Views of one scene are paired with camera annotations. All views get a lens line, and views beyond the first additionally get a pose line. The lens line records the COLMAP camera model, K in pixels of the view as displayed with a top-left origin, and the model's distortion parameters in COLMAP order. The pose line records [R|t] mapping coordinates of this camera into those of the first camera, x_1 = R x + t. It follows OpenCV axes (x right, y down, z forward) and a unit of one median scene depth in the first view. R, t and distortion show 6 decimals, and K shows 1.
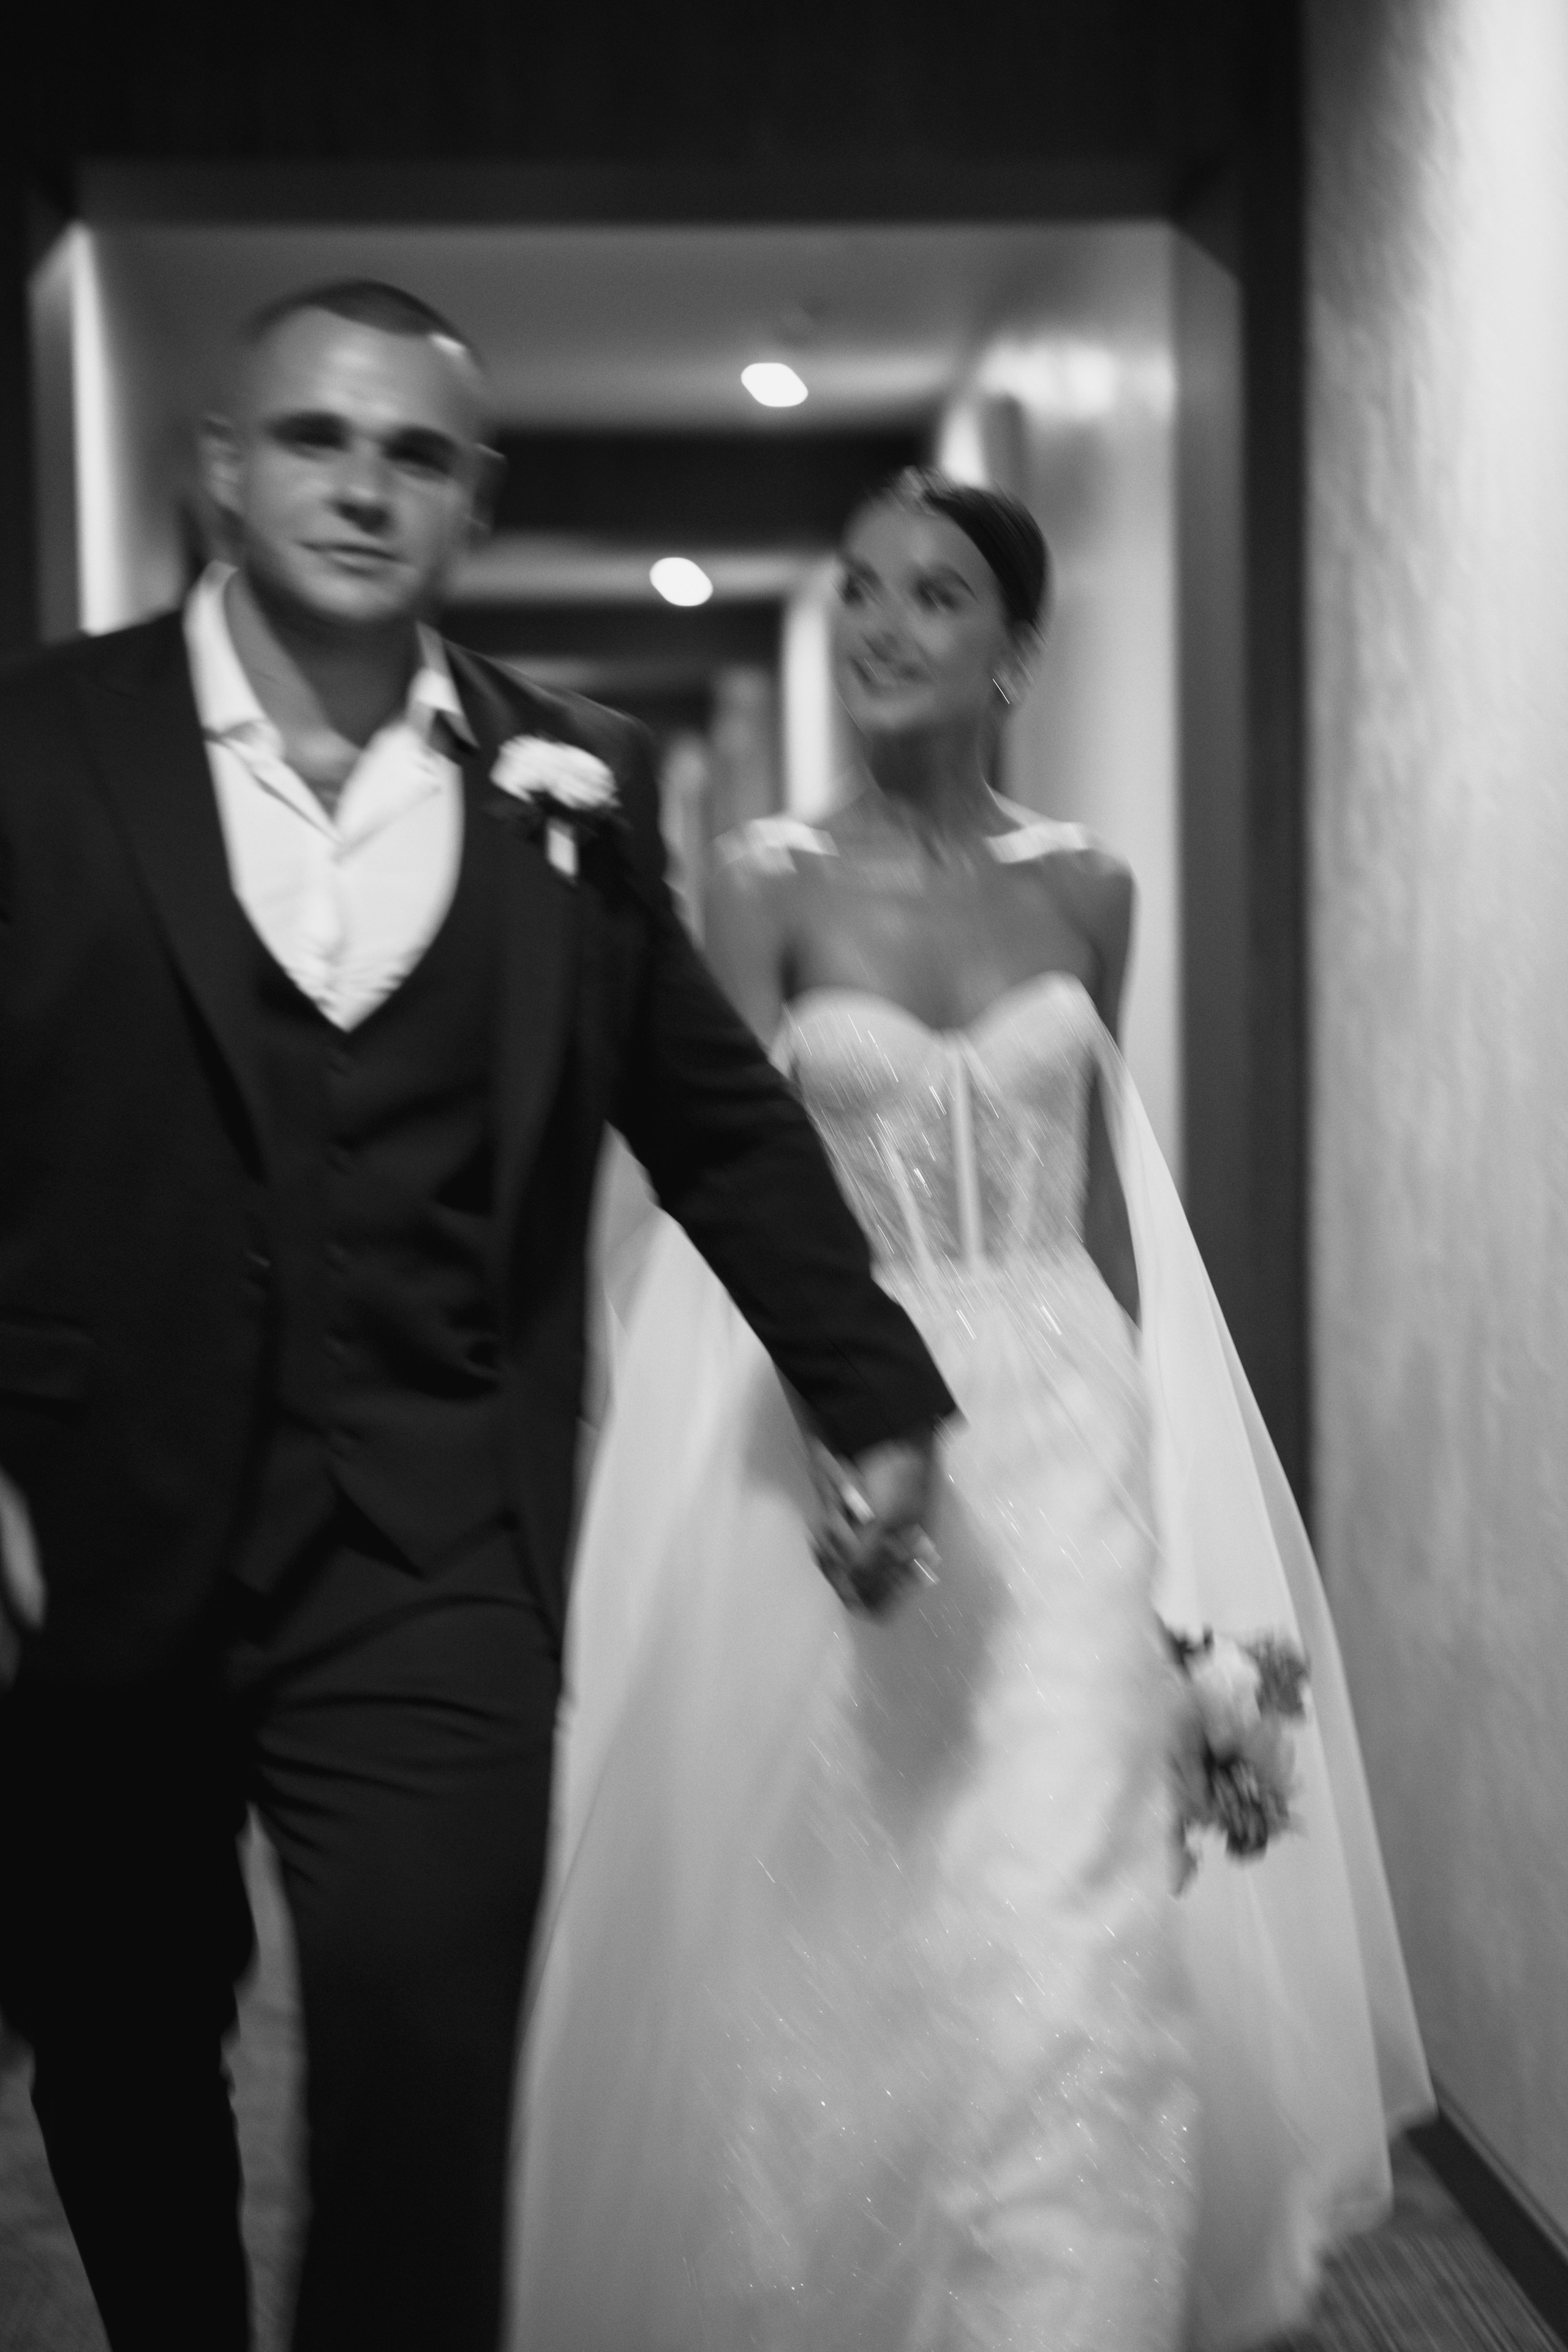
lens RADIAL K [[5705.8, 0, 784.0], [0, 5705.8, 1176.0], [0, 0, 1]] dist [0.259637, -1.024970]
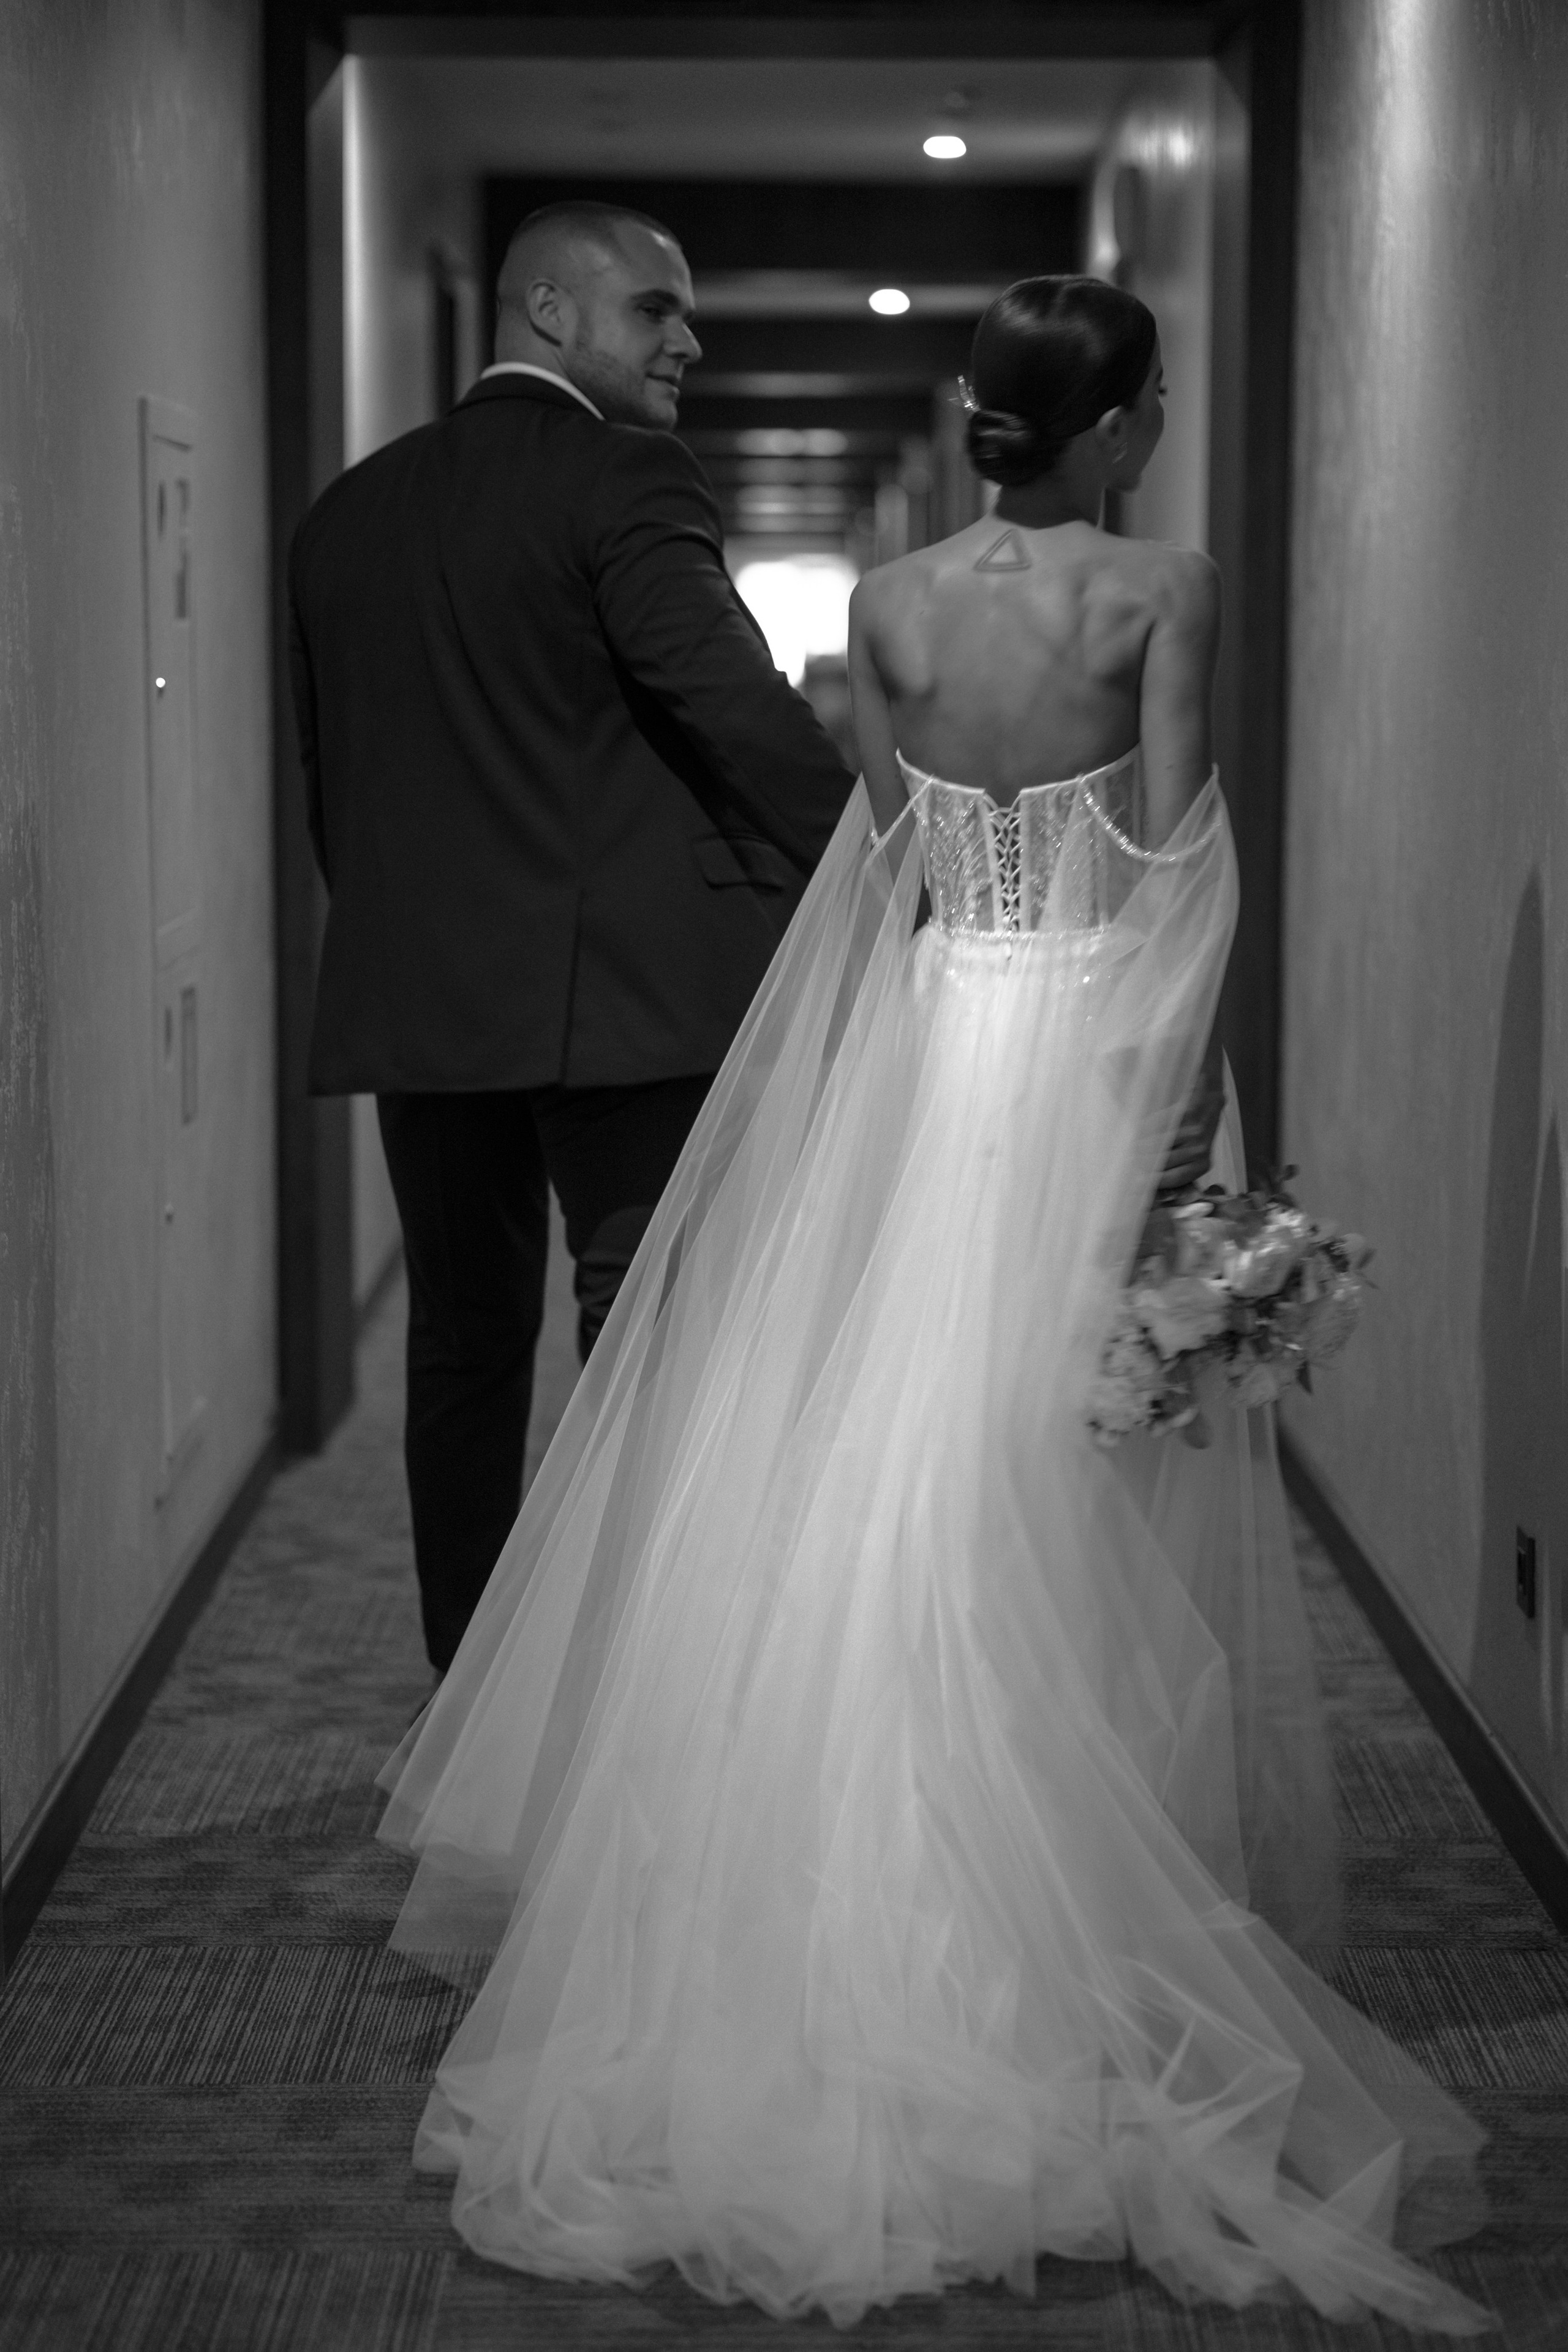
lens RADIAL K [[5705.8, 0, 784.0], [0, 5705.8, 1176.0], [0, 0, 1]] dist [0.259637, -1.024970]
pose [[0.998763, 0.021416, -0.044871, 0.039155], [-0.018979, 0.998358, 0.054056, 0.012866], [0.045955, -0.053137, 0.997529, -0.303031]]
